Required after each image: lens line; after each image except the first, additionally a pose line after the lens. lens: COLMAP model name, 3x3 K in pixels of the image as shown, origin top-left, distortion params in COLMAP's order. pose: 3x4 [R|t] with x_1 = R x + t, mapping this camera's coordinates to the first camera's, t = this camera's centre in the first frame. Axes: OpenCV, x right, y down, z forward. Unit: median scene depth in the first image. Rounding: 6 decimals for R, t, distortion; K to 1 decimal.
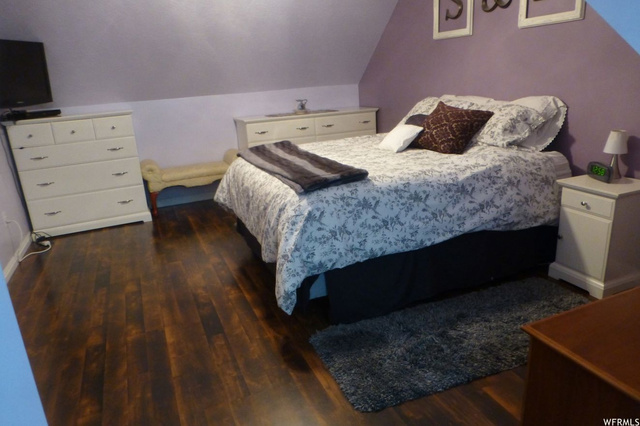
lens RADIAL K [[460.1, 0, 319.6], [0, 460.1, 212.2], [0, 0, 1]] dist [-0.051065, 0.041542]
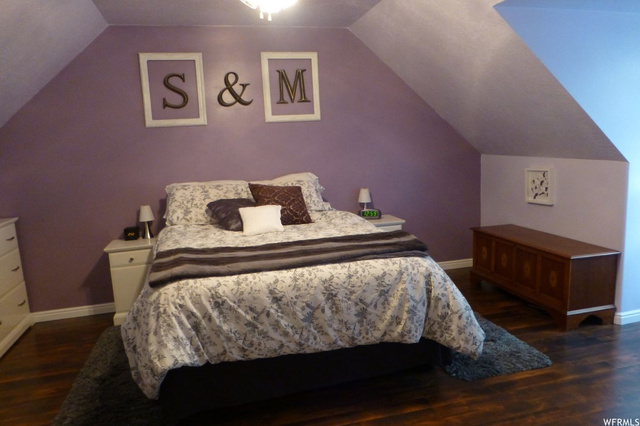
lens RADIAL K [[460.1, 0, 316.4], [0, 460.1, 219.2], [0, 0, 1]] dist [-0.051065, 0.041542]
pose [[0.139120, -0.119786, 0.983004, -0.676269], [0.330322, 0.941418, 0.067970, -0.168132], [-0.933559, 0.315252, 0.170538, 0.635948]]
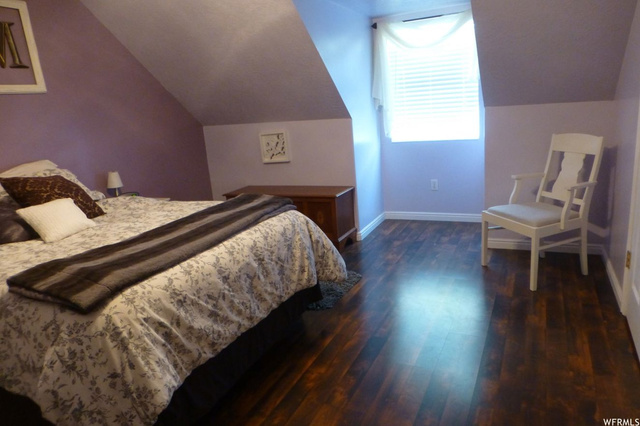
lens RADIAL K [[460.1, 0, 334.7], [0, 460.1, 214.9], [0, 0, 1]] dist [-0.051065, 0.041542]
pose [[-0.673424, -0.078836, 0.735041, -0.586458], [0.328104, 0.859127, 0.392745, -0.272567], [-0.662456, 0.505654, -0.552690, 0.973831]]
